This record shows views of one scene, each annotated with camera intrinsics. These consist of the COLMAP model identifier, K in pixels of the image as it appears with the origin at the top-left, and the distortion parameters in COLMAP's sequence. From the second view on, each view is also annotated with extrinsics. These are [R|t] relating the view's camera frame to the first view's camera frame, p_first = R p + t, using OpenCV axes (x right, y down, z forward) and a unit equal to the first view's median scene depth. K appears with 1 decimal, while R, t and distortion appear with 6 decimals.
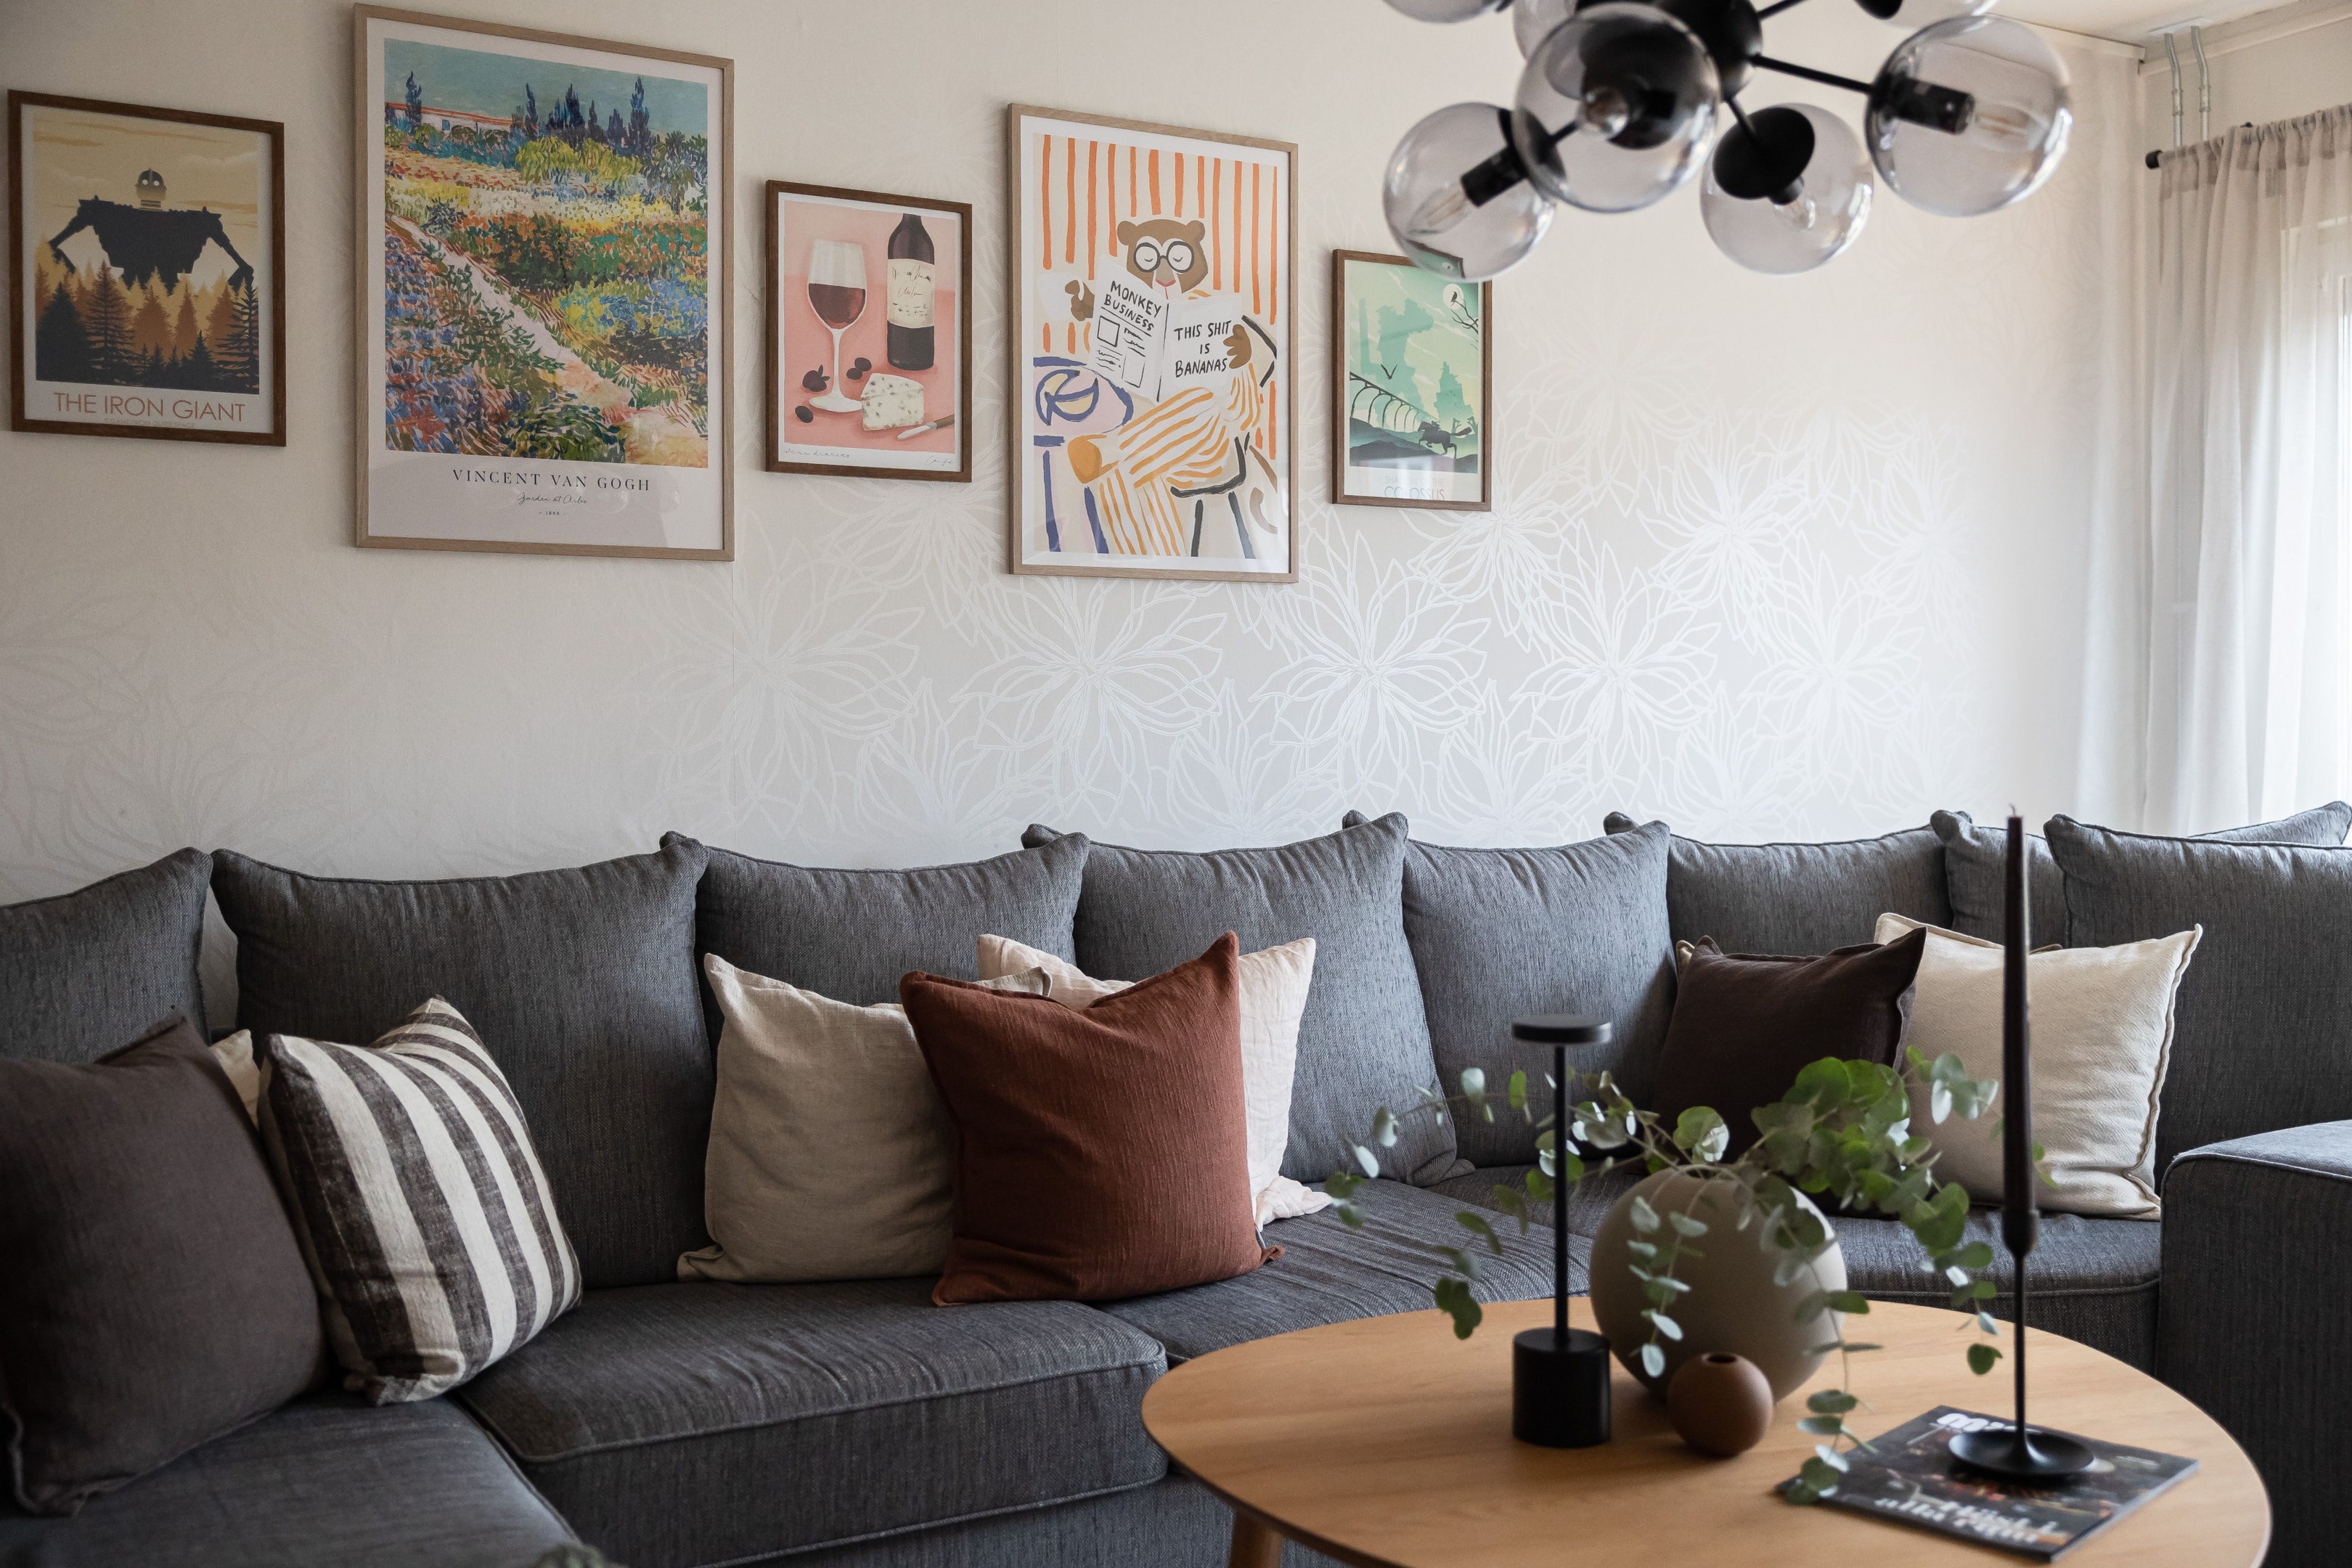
lens RADIAL K [[2195.5, 0, 1176.1], [0, 2195.5, 681.8], [0, 0, 1]] dist [0.002479, 0.004004]
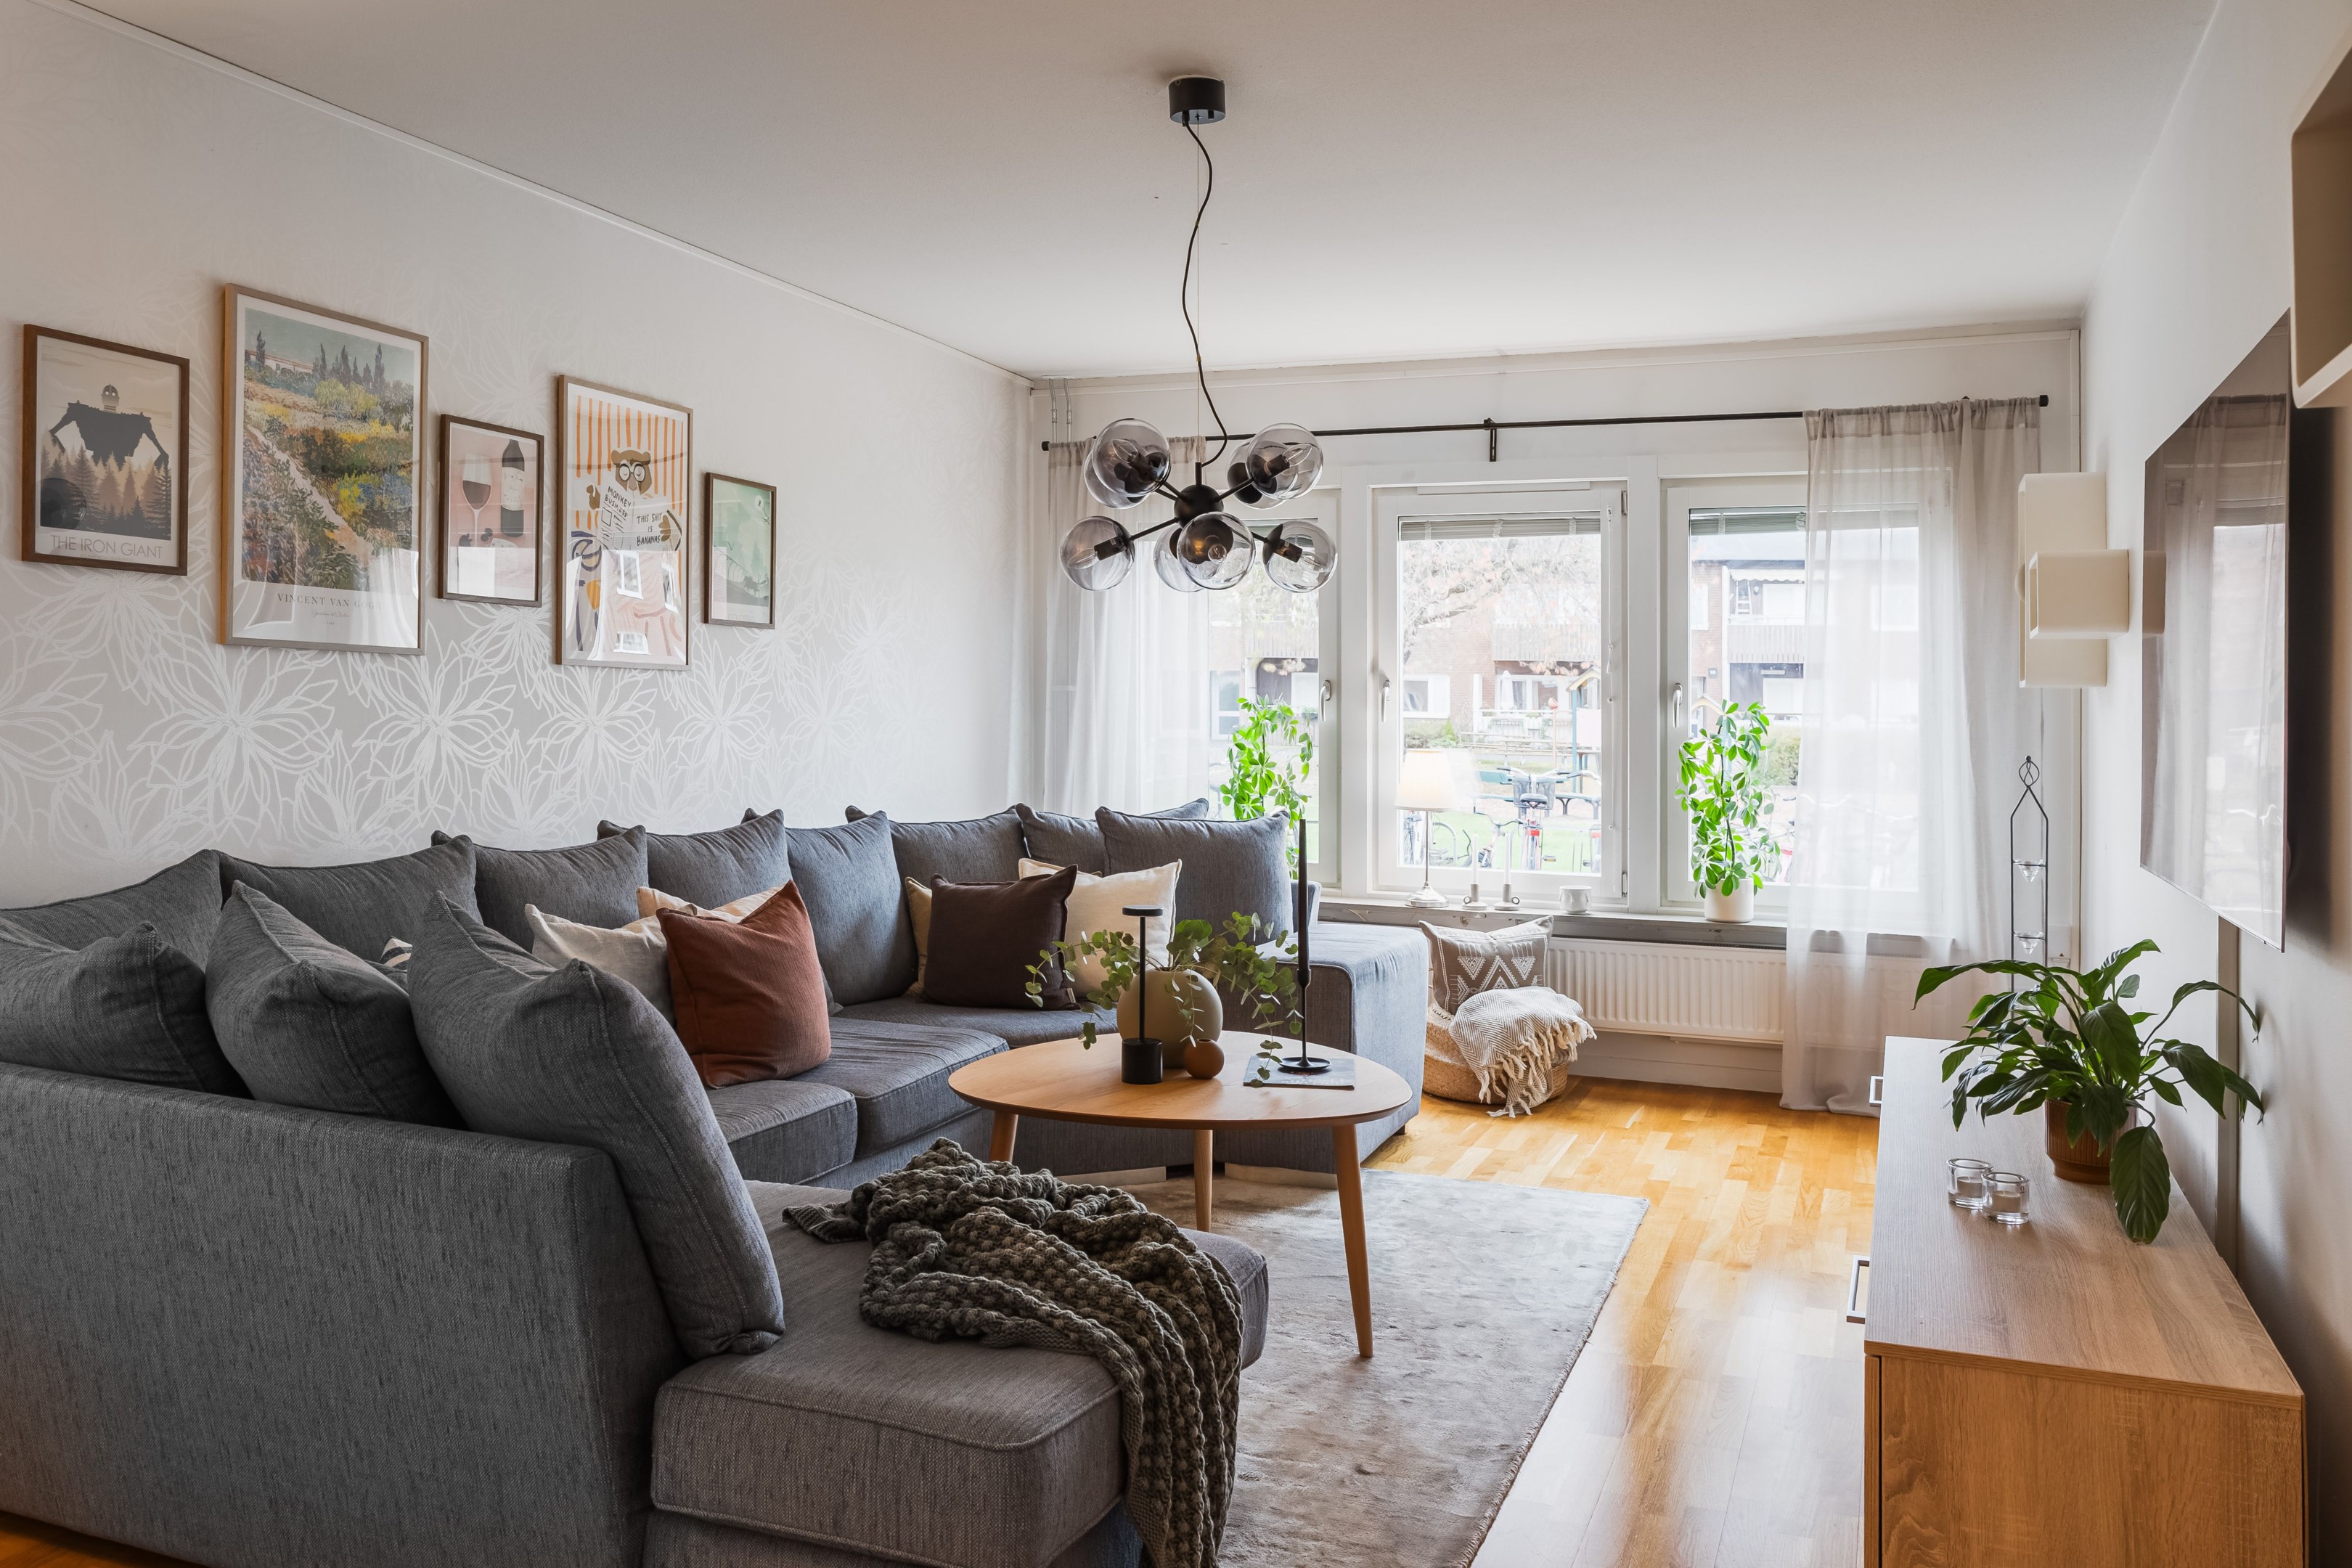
lens RADIAL K [[1773.8, 0, 1181.3], [0, 1773.8, 709.8], [0, 0, 1]] dist [0.002134, 0.003597]
pose [[0.773301, -0.000539, 0.634039, -0.551560], [0.007547, 0.999937, -0.008355, -0.001273], [-0.633994, 0.011246, 0.773256, -0.301505]]
